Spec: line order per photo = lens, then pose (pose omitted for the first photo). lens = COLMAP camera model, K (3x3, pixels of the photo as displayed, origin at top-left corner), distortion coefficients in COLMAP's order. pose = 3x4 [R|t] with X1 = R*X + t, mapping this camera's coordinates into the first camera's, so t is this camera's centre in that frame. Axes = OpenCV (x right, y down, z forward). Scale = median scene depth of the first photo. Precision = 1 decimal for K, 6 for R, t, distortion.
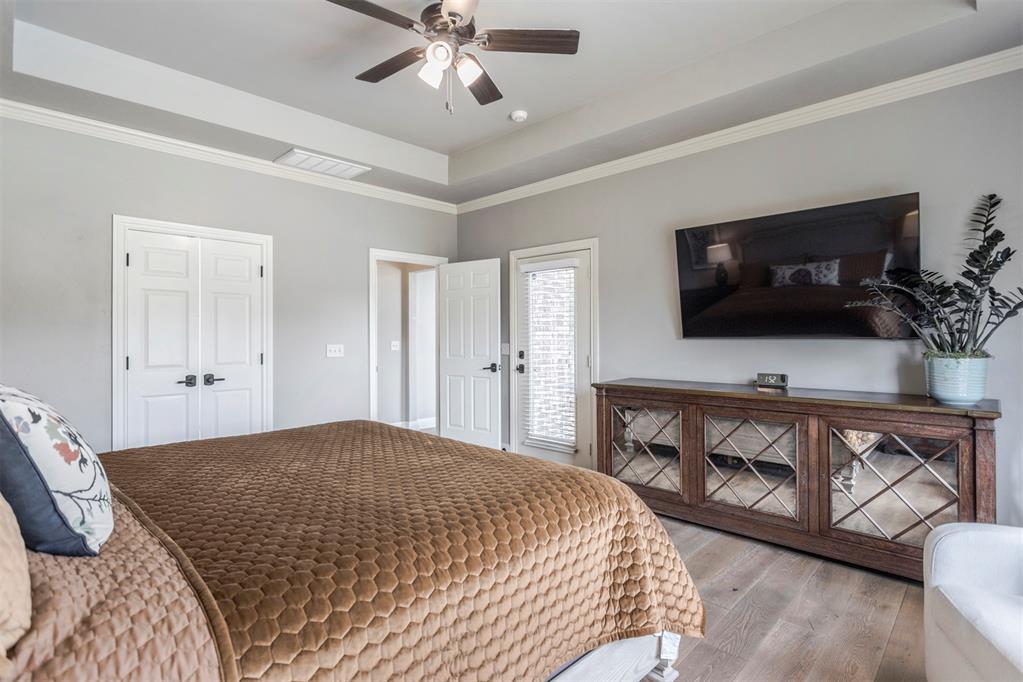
lens RADIAL K [[499.8, 0, 512.6], [0, 499.8, 334.9], [0, 0, 1]] dist [-0.016185, 0.004729]
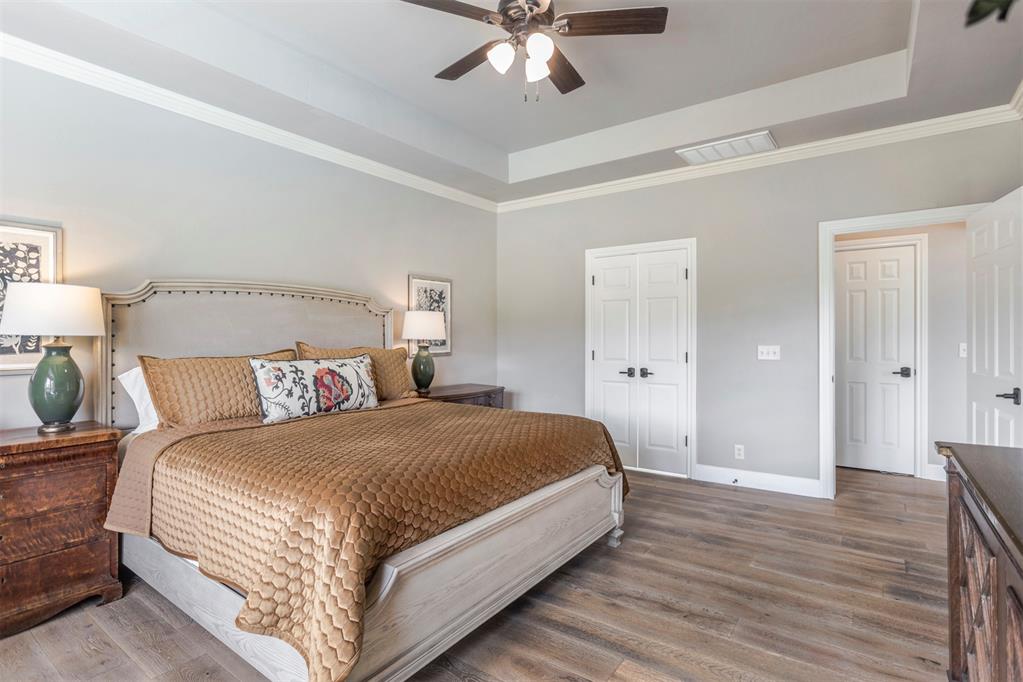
lens RADIAL K [[499.8, 0, 513.3], [0, 499.8, 339.7], [0, 0, 1]] dist [-0.016185, 0.004729]
pose [[0.147352, 0.006718, -0.989061, 0.481077], [0.001739, 0.999974, 0.007052, 0.002468], [0.989083, -0.002759, 0.147337, 0.486532]]
